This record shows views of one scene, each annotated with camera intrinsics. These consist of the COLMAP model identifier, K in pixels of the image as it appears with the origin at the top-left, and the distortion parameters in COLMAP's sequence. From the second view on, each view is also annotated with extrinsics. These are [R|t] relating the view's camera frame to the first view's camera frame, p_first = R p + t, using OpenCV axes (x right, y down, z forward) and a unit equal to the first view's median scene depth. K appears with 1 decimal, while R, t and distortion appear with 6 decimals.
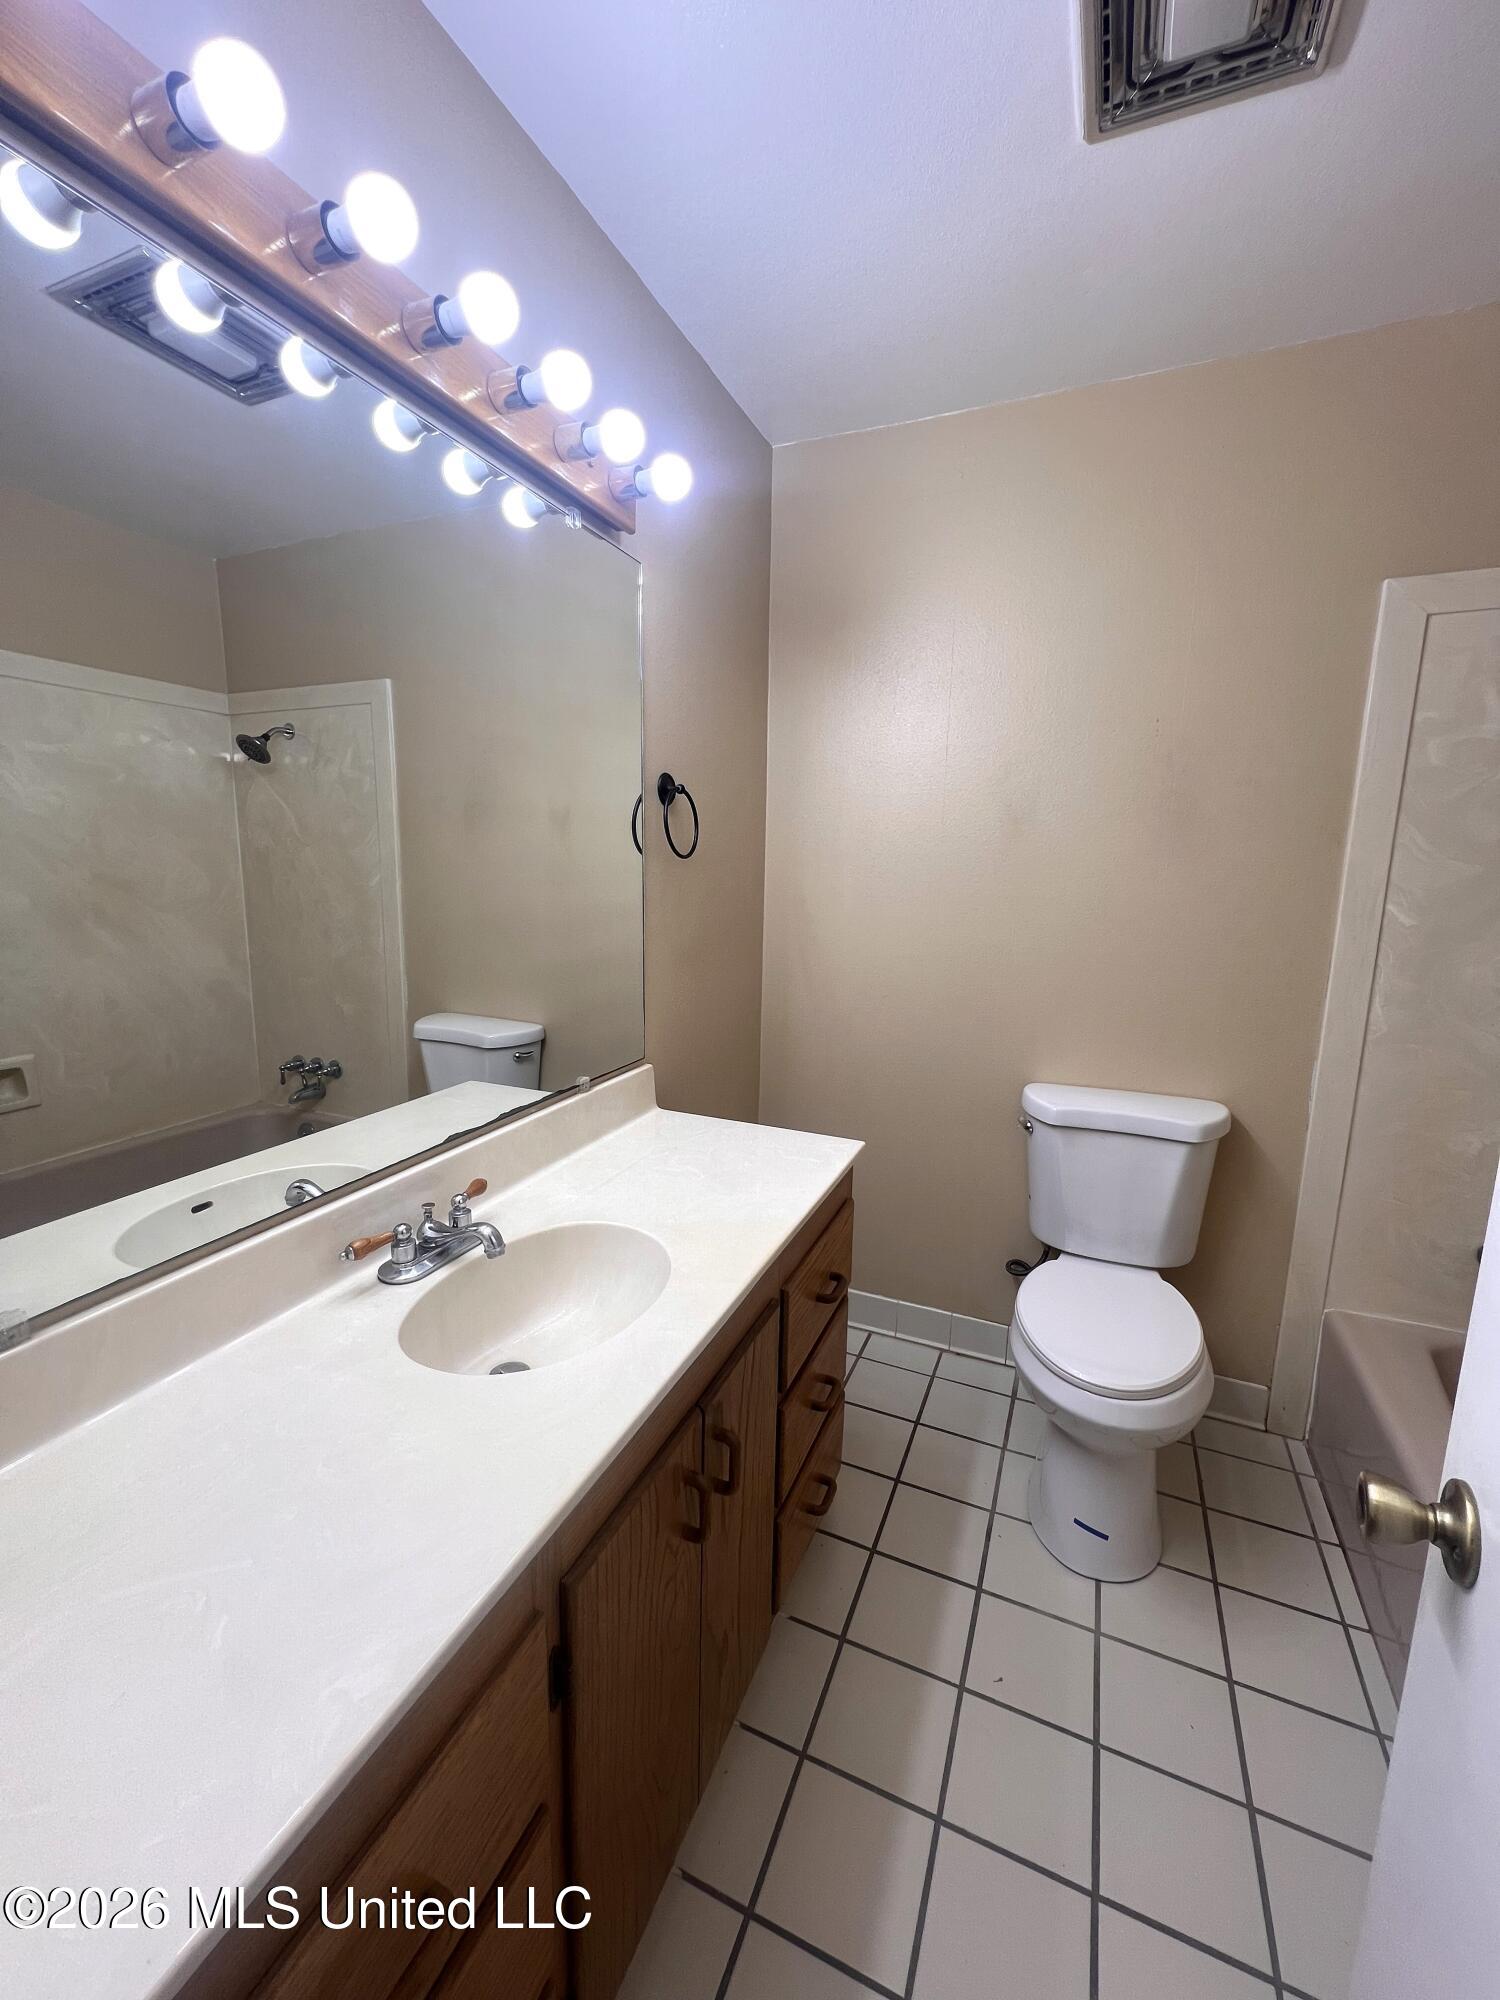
lens RADIAL K [[800.4, 0, 748.7], [0, 800.4, 997.6], [0, 0, 1]] dist [0.002581, 0.000013]
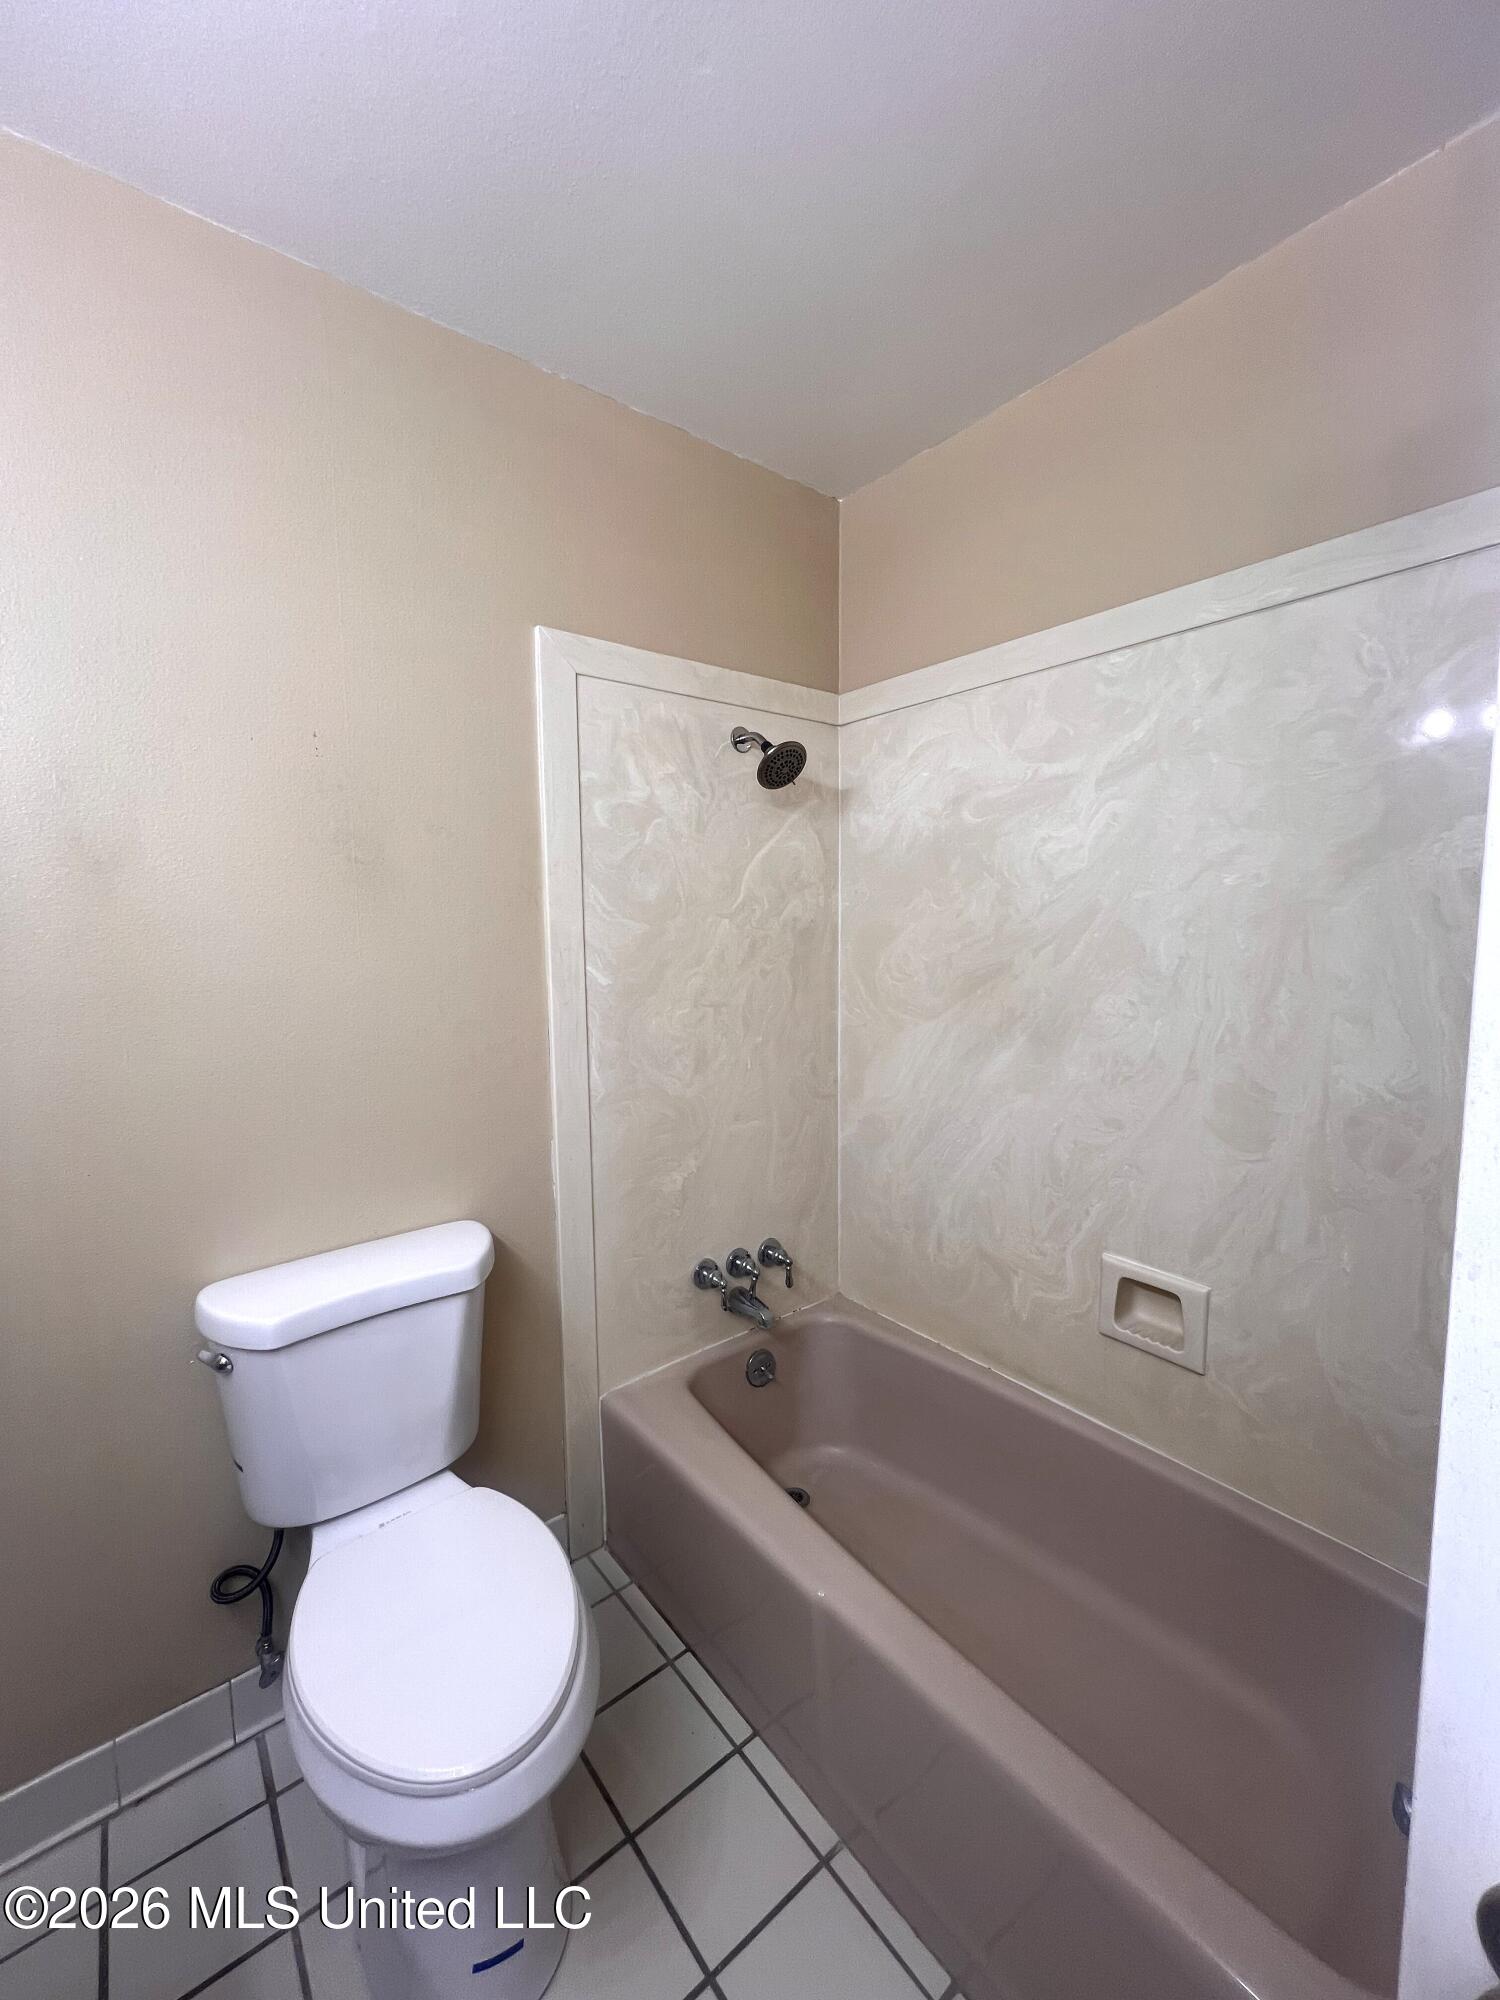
lens RADIAL K [[800.4, 0, 757.7], [0, 800.4, 1004.0], [0, 0, 1]] dist [0.002581, 0.000013]
pose [[0.469139, -0.109729, 0.876281, 0.039222], [0.174836, 0.984151, 0.029634, -0.060156], [-0.865645, 0.139303, 0.480889, 0.346424]]
